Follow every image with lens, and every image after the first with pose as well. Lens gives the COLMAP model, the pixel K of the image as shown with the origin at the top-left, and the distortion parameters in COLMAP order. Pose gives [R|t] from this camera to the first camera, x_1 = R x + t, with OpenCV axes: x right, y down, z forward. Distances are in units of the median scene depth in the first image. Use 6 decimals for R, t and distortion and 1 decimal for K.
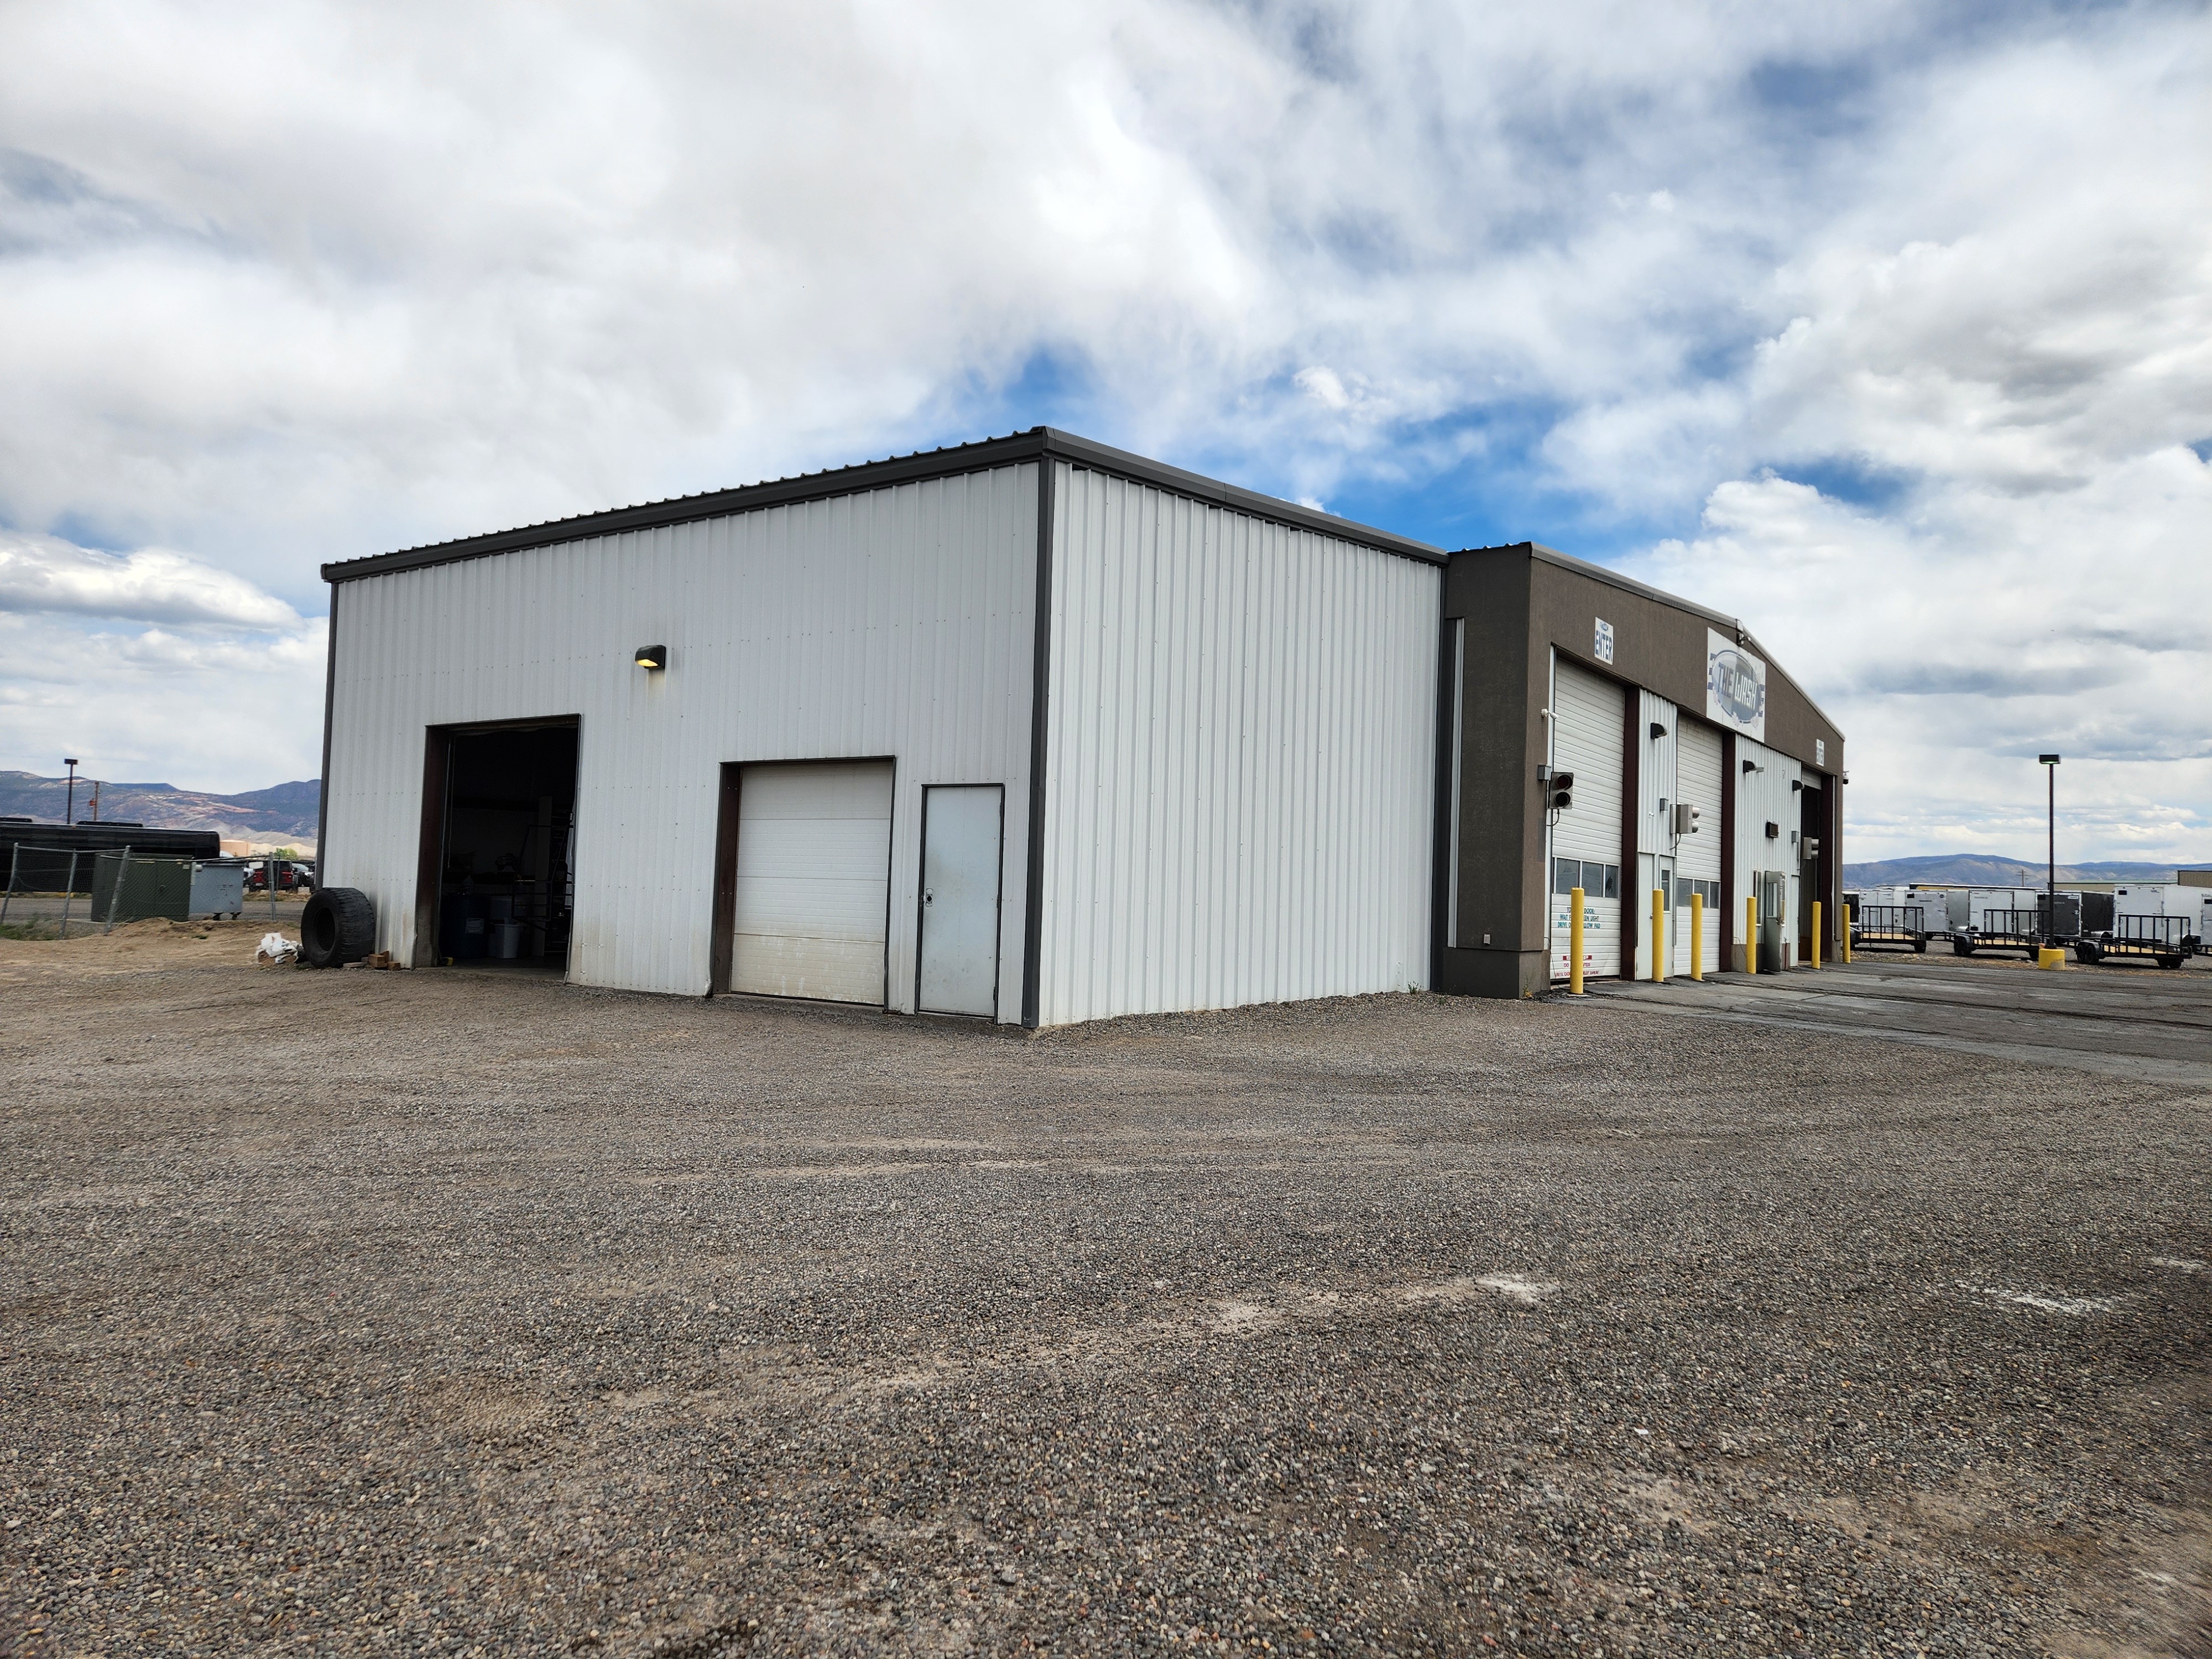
lens RADIAL K [[1478.8, 0, 1098.9], [0, 1478.8, 796.5], [0, 0, 1]] dist [0.075832, -0.059968]
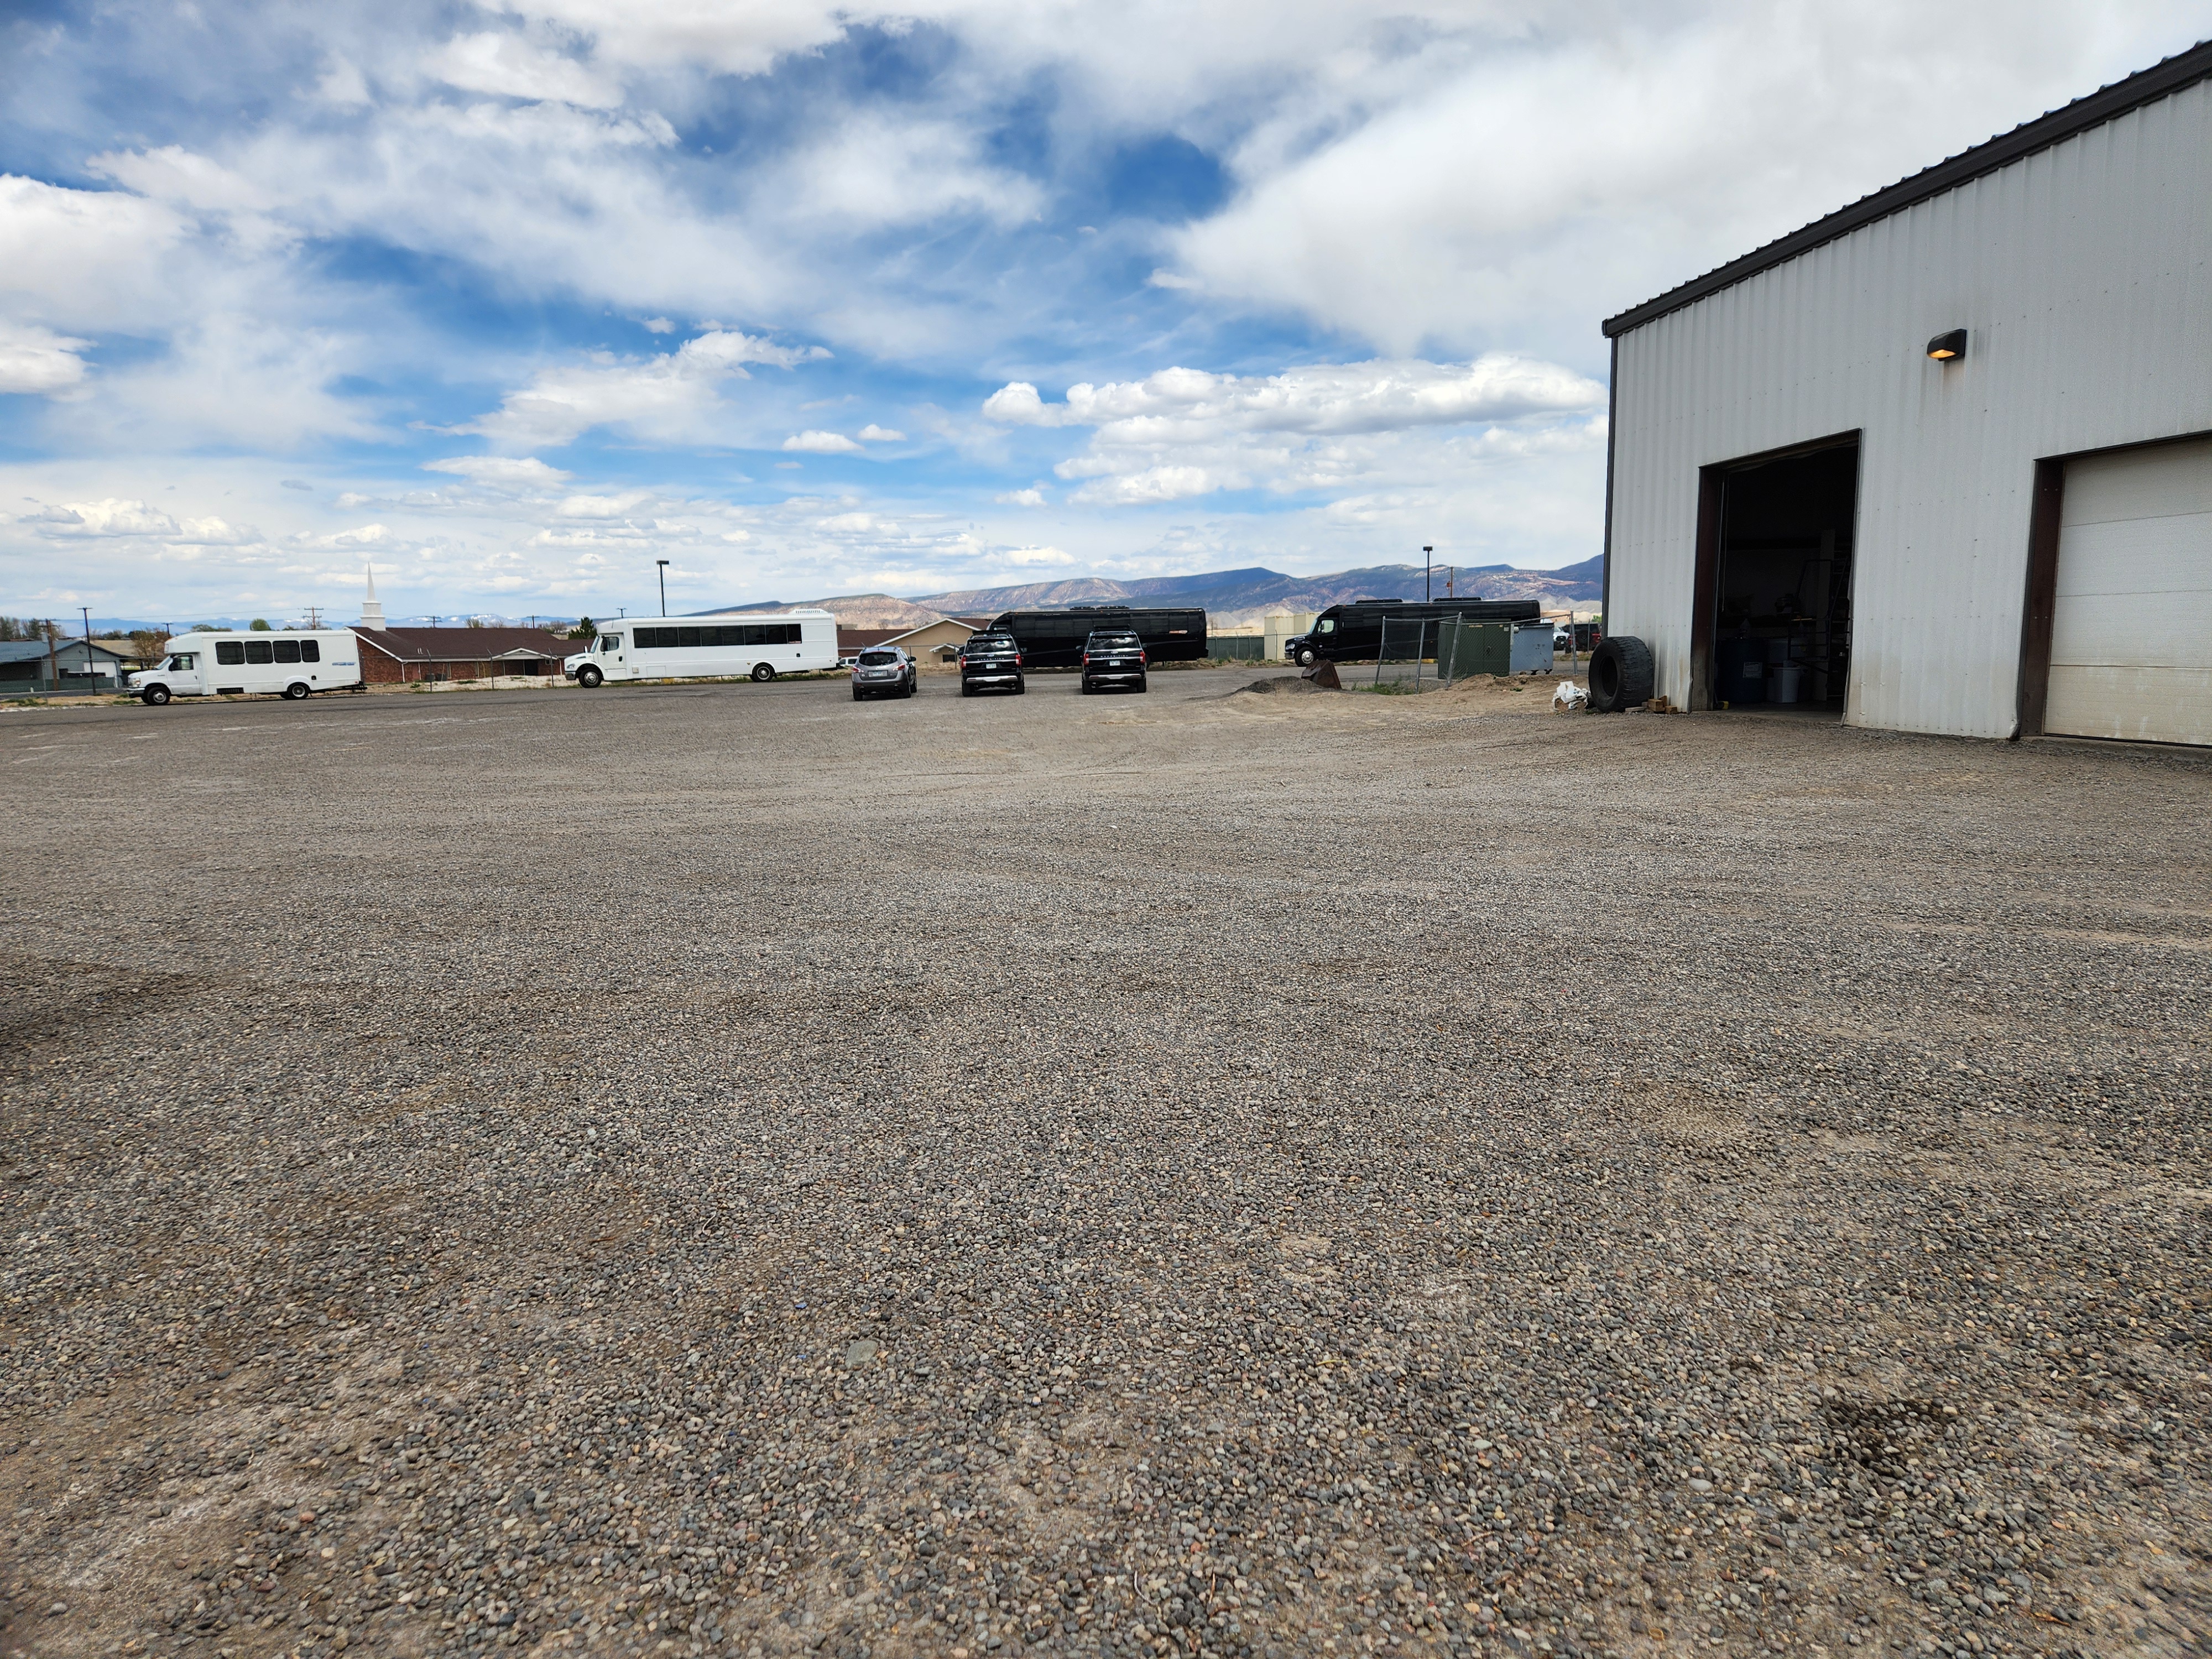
lens RADIAL K [[1467.8, 0, 1106.0], [0, 1467.8, 829.5], [0, 0, 1]] dist [0.060927, -0.052165]
pose [[0.681772, 0.050167, -0.729842, 0.024866], [0.083427, 0.985806, 0.145694, 0.040668], [0.726792, -0.160219, 0.667910, 0.091076]]
